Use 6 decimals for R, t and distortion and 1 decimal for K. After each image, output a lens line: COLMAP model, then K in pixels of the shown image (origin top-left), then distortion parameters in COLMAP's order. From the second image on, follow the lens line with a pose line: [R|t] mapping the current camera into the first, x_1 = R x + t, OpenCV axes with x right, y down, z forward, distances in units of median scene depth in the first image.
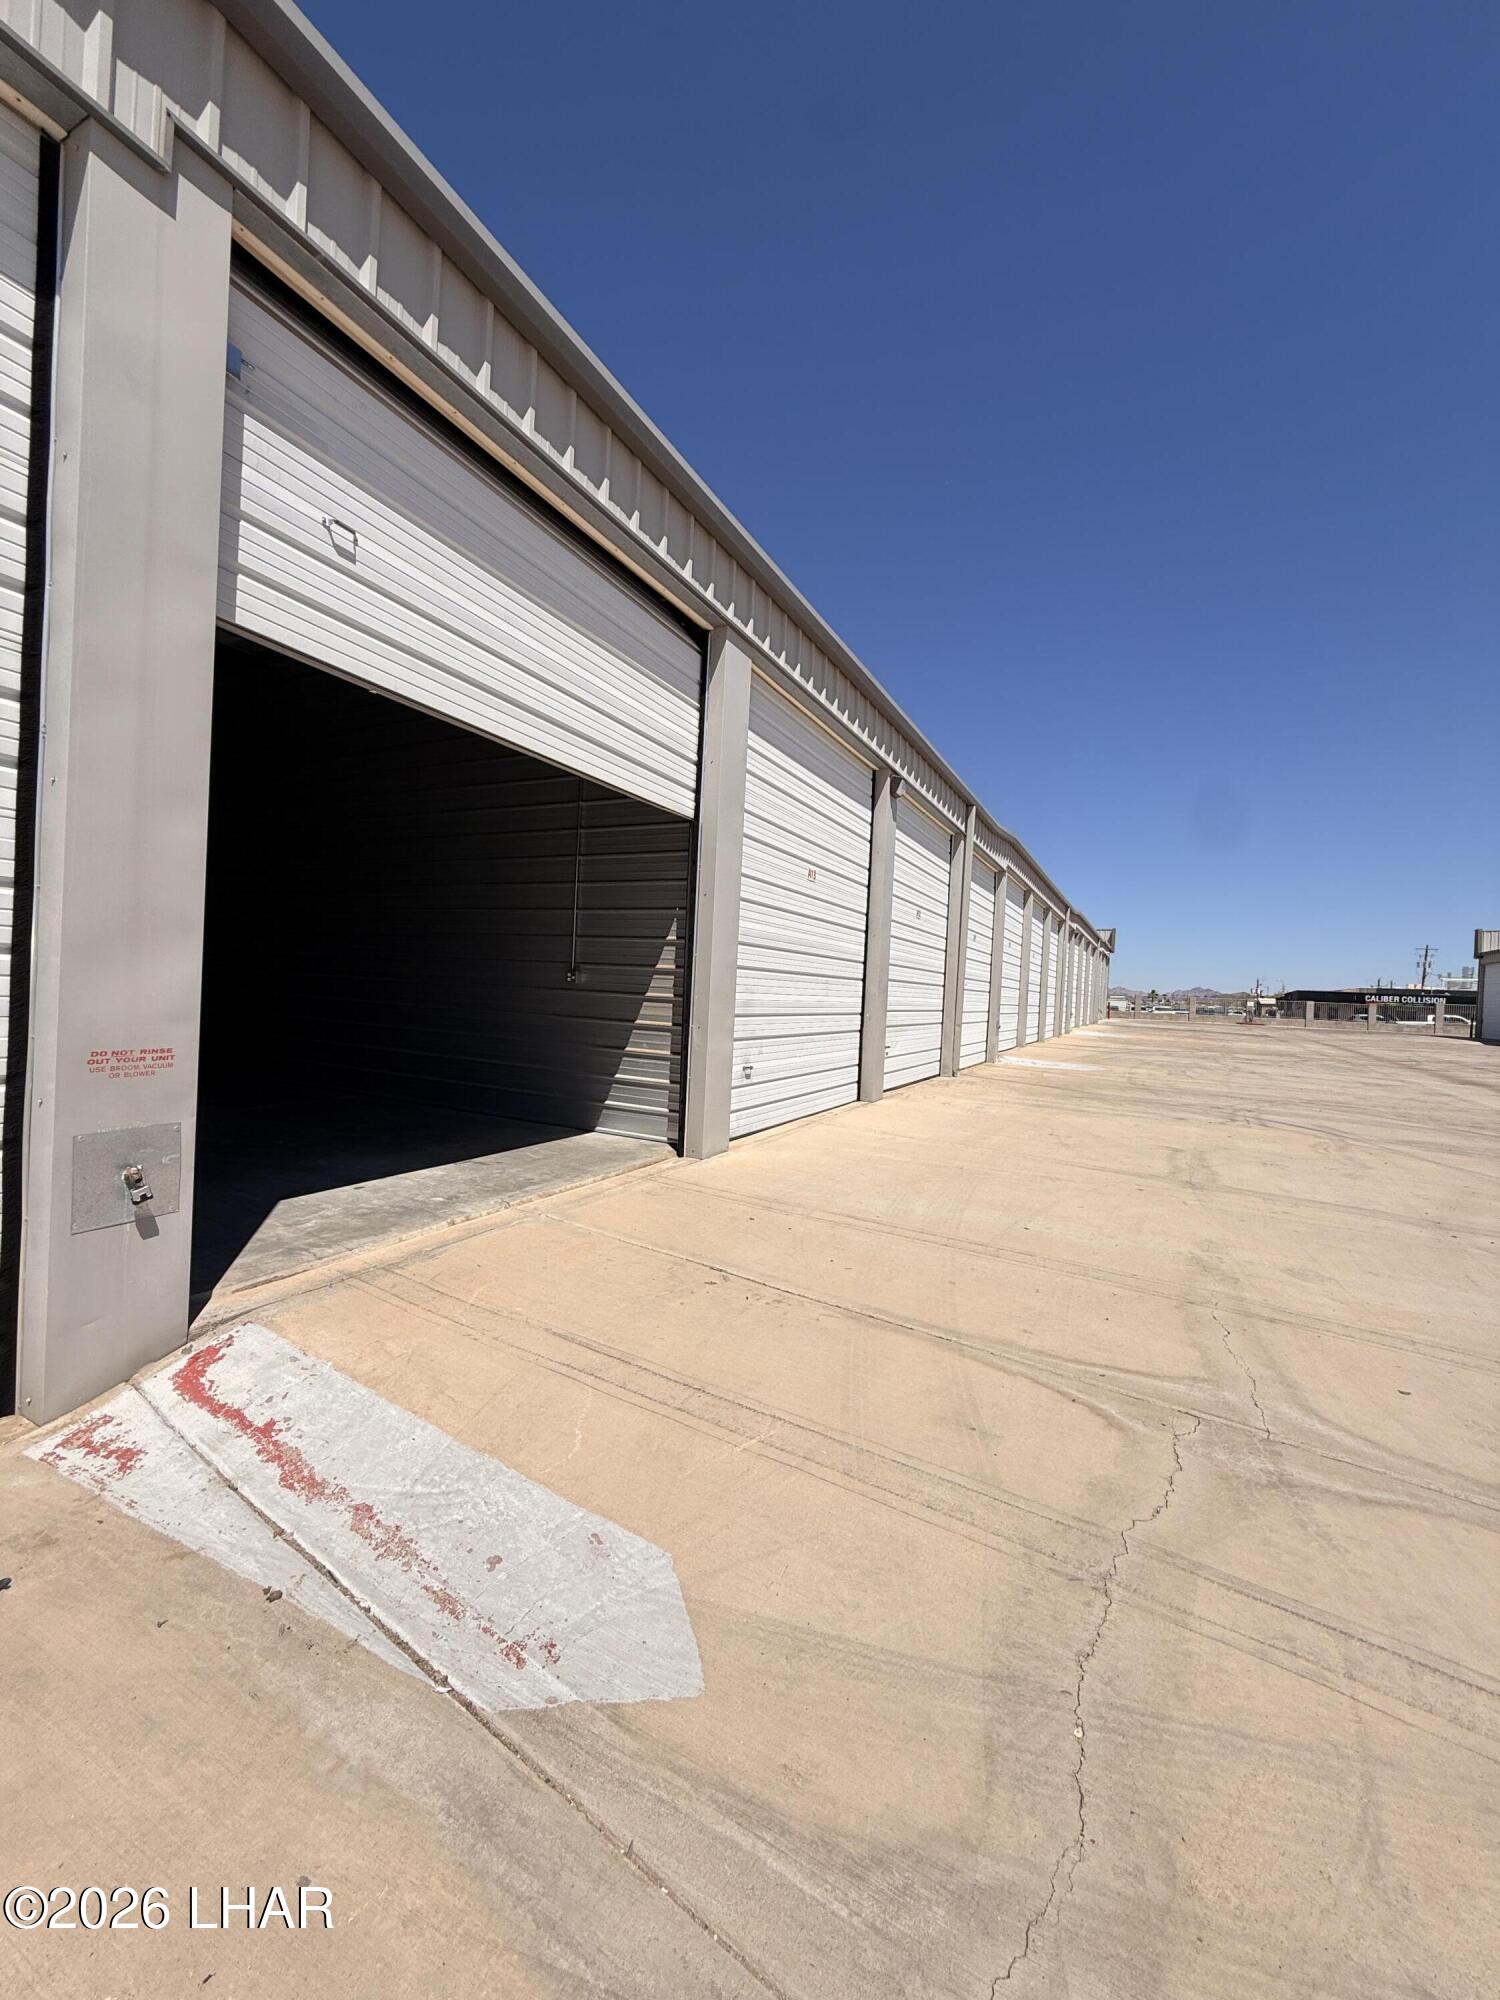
lens RADIAL K [[800.9, 0, 749.4], [0, 800.9, 994.2], [0, 0, 1]] dist [0.000967, -0.000057]
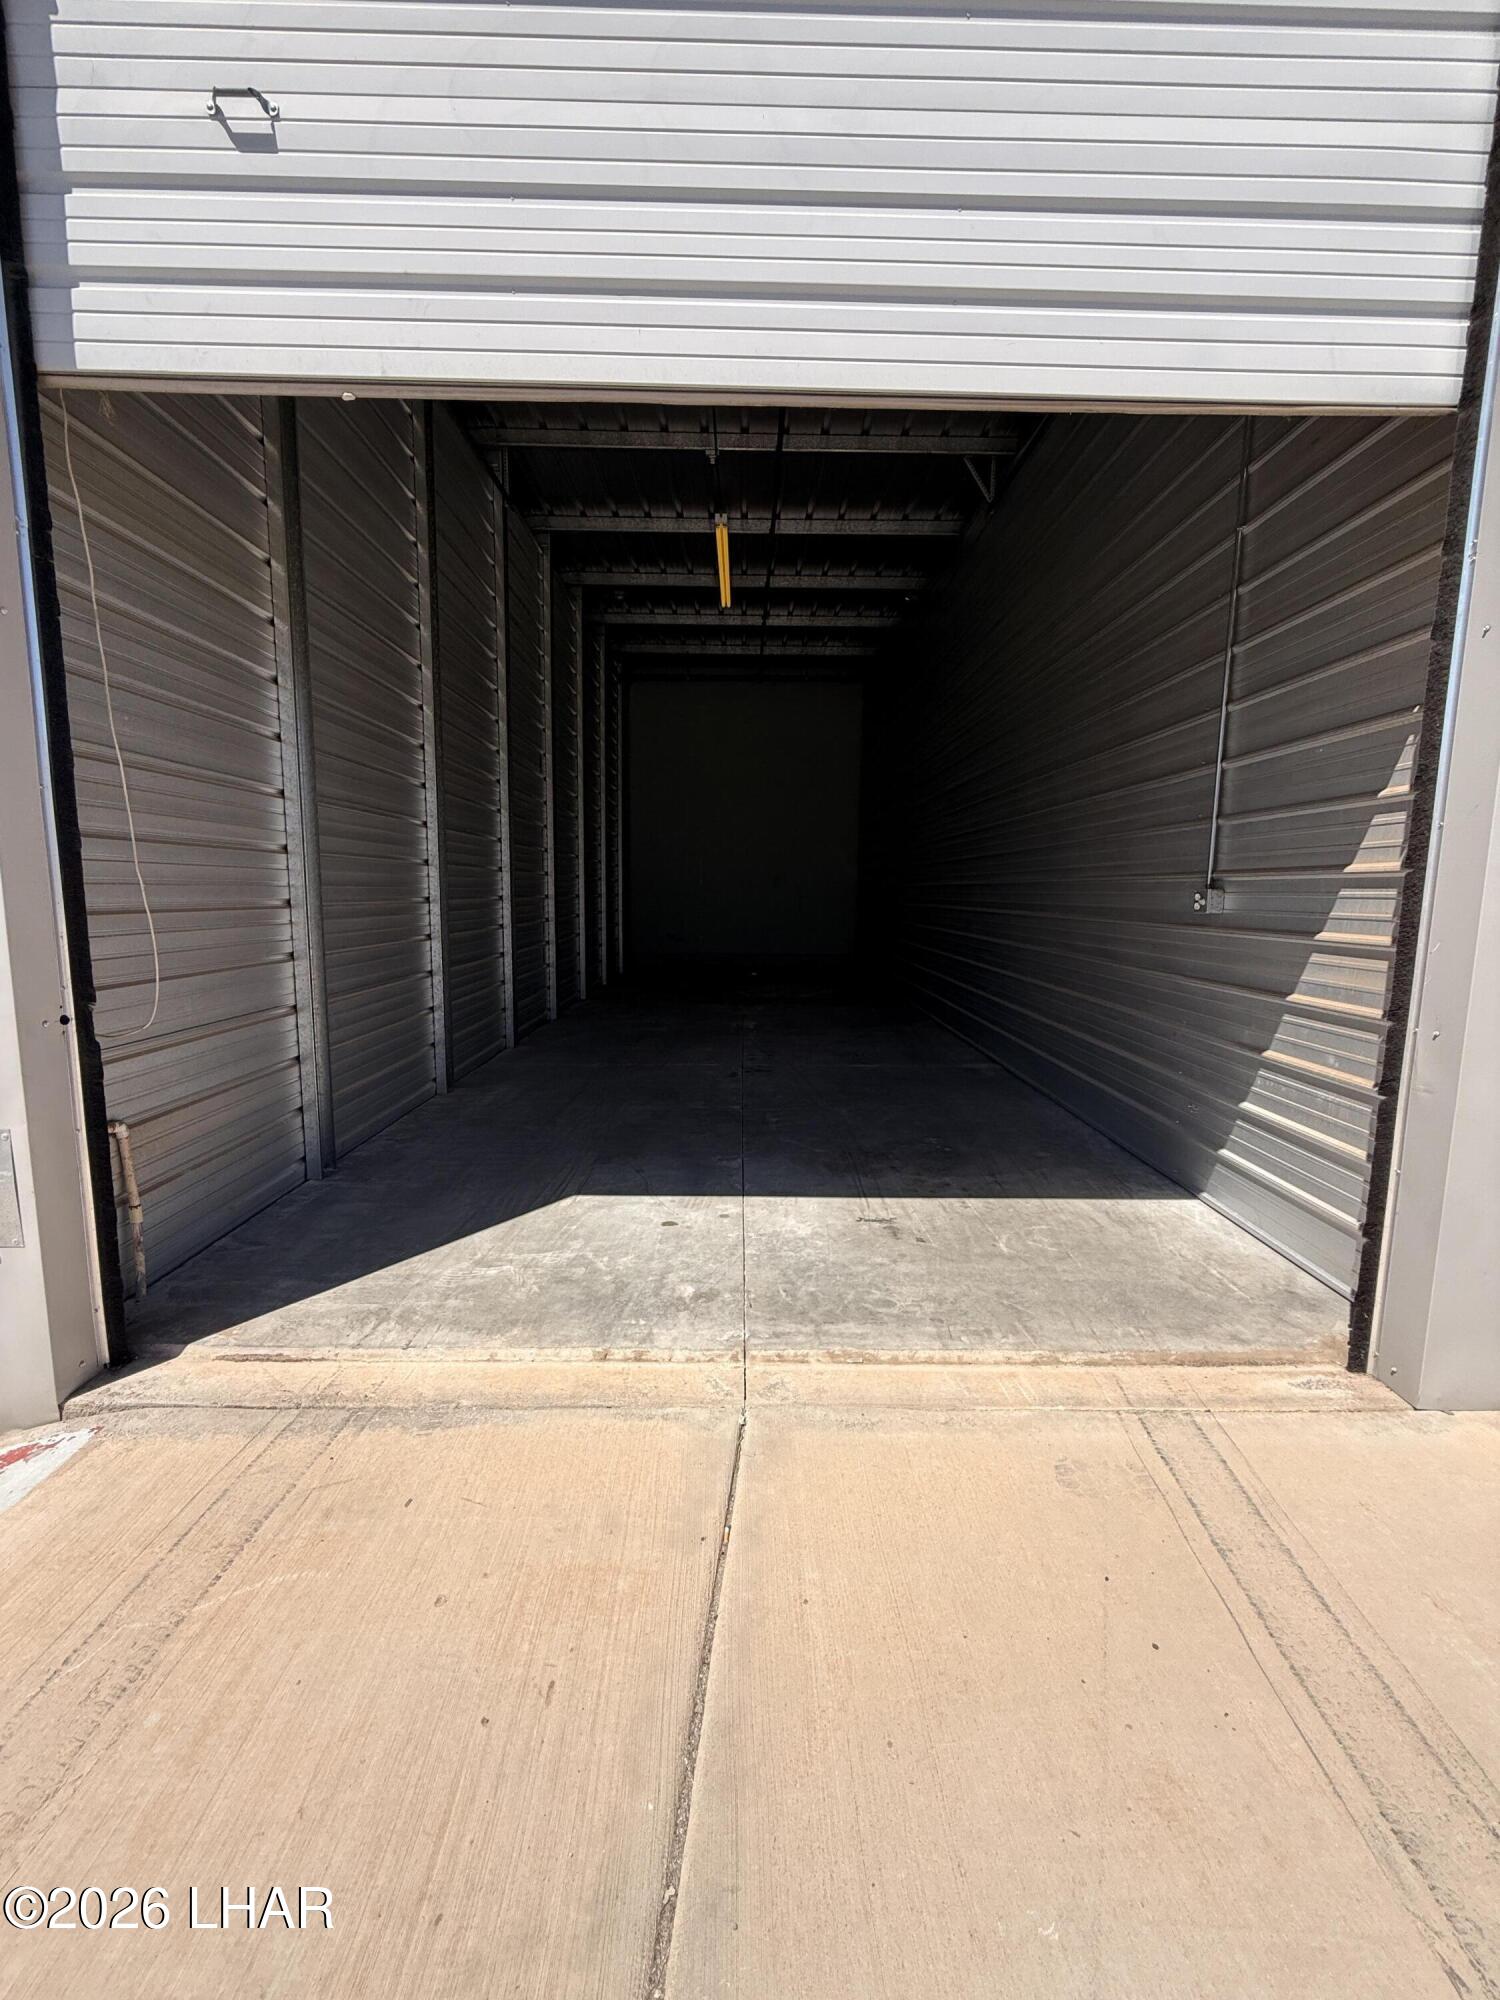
lens RADIAL K [[800.9, 0, 749.4], [0, 800.9, 994.2], [0, 0, 1]] dist [0.000967, -0.000057]
pose [[0.462003, 0.068057, -0.884263, 0.147898], [0.007591, 0.996711, 0.080677, -0.008760], [0.886846, -0.043985, 0.459967, 0.829051]]
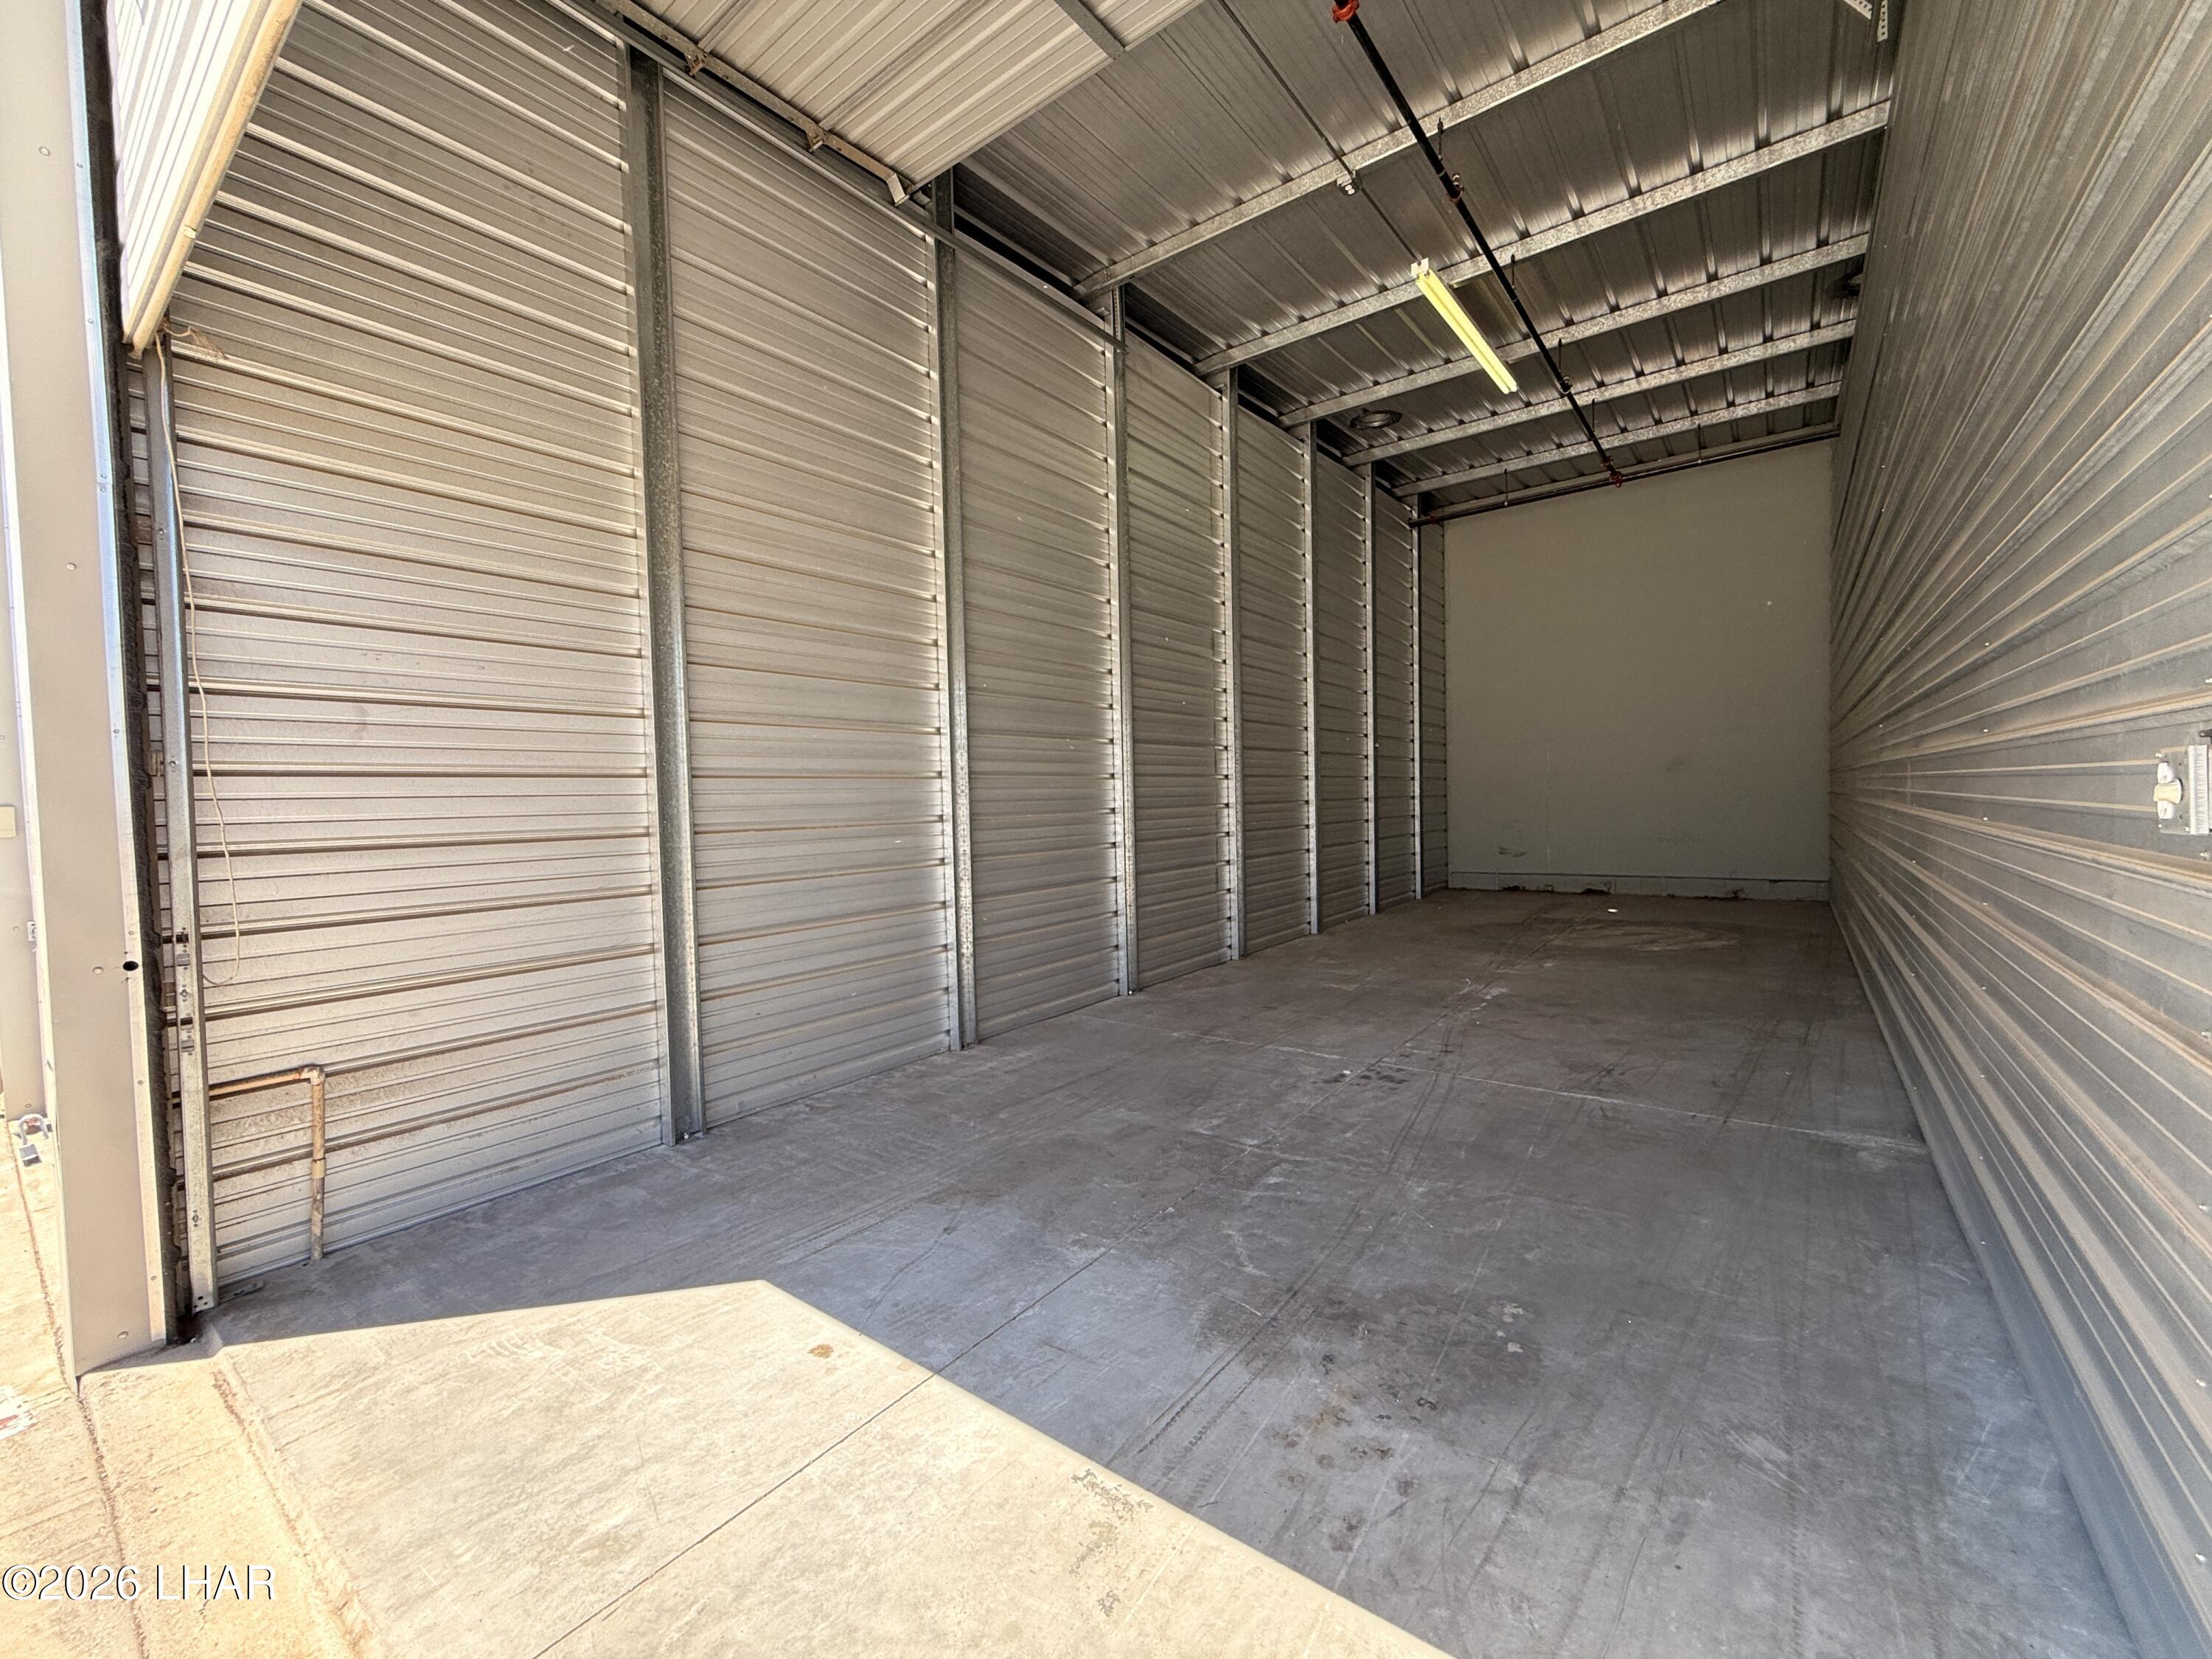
lens RADIAL K [[885.8, 0, 1106.0], [0, 885.8, 829.5], [0, 0, 1]] dist [0.000967, -0.000057]
pose [[-0.181838, -0.010895, -0.983268, -0.063278], [0.015074, 0.999790, -0.013866, -0.023224], [0.983213, -0.017343, -0.181635, 1.354927]]
